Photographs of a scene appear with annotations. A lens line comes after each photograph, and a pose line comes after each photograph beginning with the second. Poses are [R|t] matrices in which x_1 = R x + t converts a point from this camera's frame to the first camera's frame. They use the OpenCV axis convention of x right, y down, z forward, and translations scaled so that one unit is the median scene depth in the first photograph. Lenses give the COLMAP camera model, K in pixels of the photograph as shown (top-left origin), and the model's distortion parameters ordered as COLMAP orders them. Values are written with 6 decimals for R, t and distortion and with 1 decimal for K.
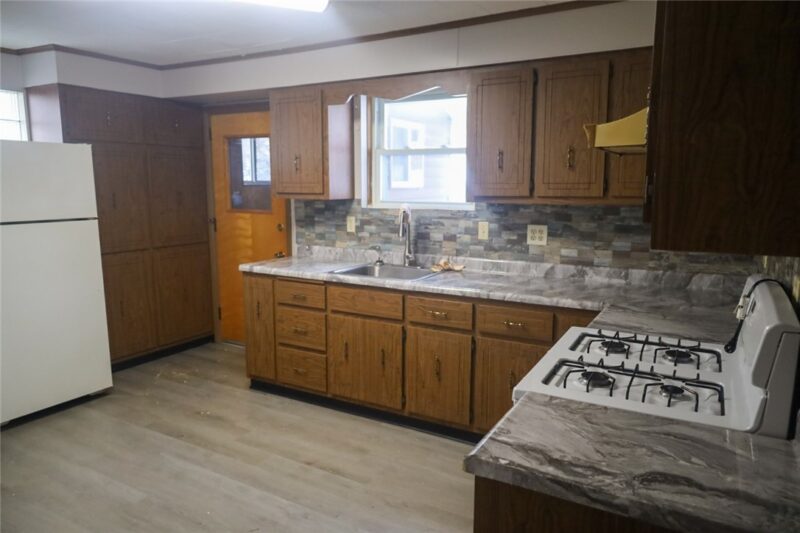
lens RADIAL K [[554.1, 0, 401.7], [0, 554.1, 267.7], [0, 0, 1]] dist [-0.005636, -0.002107]
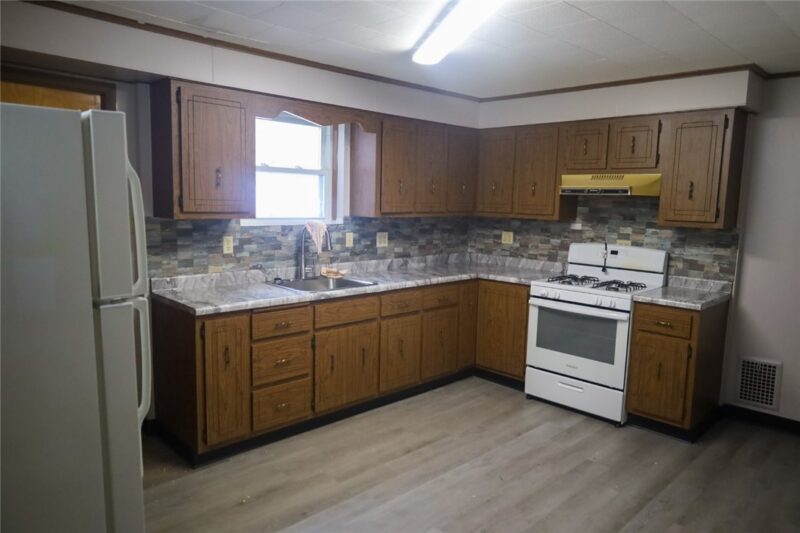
lens RADIAL K [[554.1, 0, 401.7], [0, 554.1, 266.3], [0, 0, 1]] dist [-0.005636, -0.002107]
pose [[0.263957, -0.114842, 0.957673, -1.010075], [0.119094, 0.989169, 0.085794, -0.100222], [-0.957154, 0.091407, 0.274776, 0.555560]]
